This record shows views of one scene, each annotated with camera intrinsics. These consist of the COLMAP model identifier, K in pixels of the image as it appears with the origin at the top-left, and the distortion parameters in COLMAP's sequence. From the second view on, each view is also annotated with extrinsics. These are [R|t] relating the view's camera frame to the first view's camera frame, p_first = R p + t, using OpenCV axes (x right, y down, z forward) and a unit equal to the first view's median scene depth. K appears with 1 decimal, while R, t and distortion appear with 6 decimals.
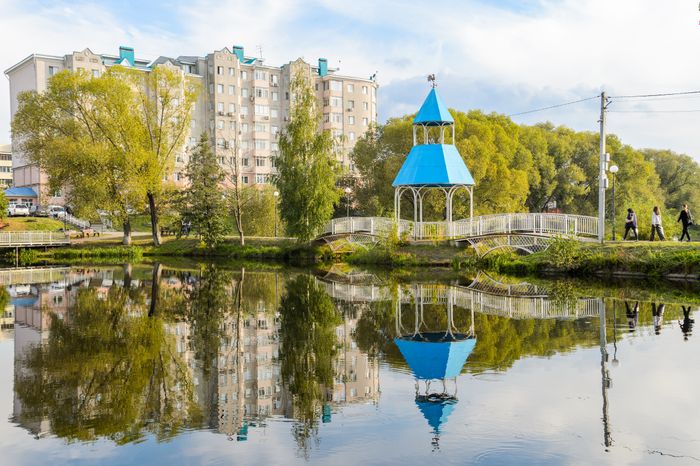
lens RADIAL K [[818.7, 0, 346.9], [0, 818.7, 238.9], [0, 0, 1]] dist [0.163680, 0.000000]
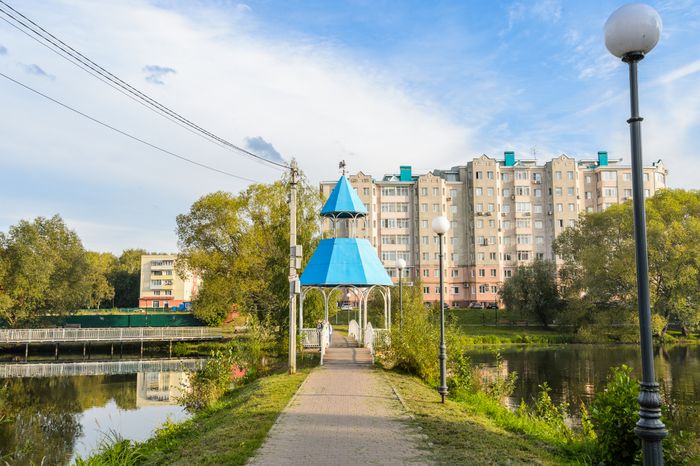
lens RADIAL K [[685.4, 0, 348.1], [0, 685.4, 240.8], [0, 0, 1]] dist [0.076255, 0.000000]
pose [[0.837013, -0.056380, -0.544270, 0.365515], [-0.007487, 0.993404, -0.114419, -0.021415], [0.547131, 0.099846, 0.831070, 0.289609]]
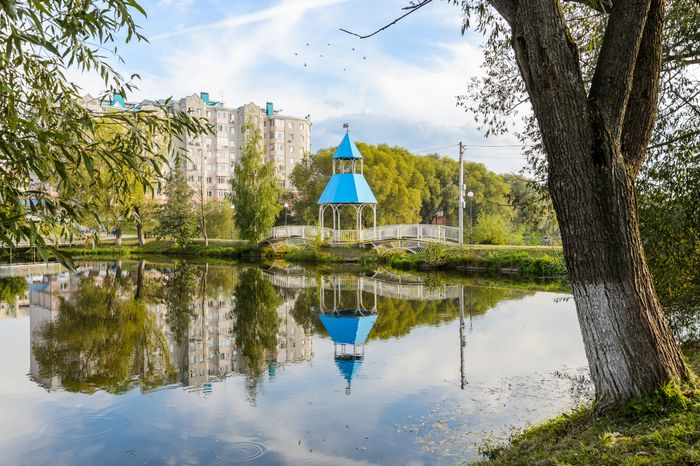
lens RADIAL K [[630.2, 0, 343.5], [0, 630.2, 236.7], [0, 0, 1]] dist [0.038550, -0.007202]
pose [[0.996387, 0.001230, 0.084914, 0.006601], [-0.001167, 0.999999, -0.000791, -0.006065], [-0.084915, 0.000689, 0.996388, -0.037417]]
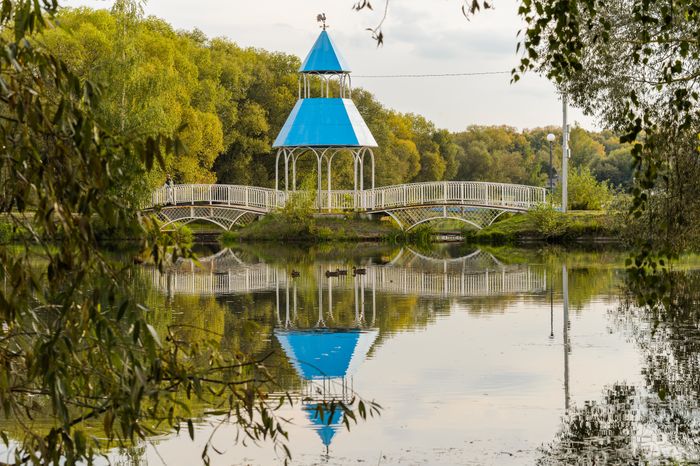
lens RADIAL K [[1813.4, 0, 350.0], [0, 1813.4, 232.3], [0, 0, 1]] dist [-0.250142, 0.000000]
pose [[0.897480, -0.001328, 0.441052, -0.489477], [0.002481, 0.999995, -0.002039, 0.018171], [-0.441047, 0.002924, 0.897479, -0.468476]]
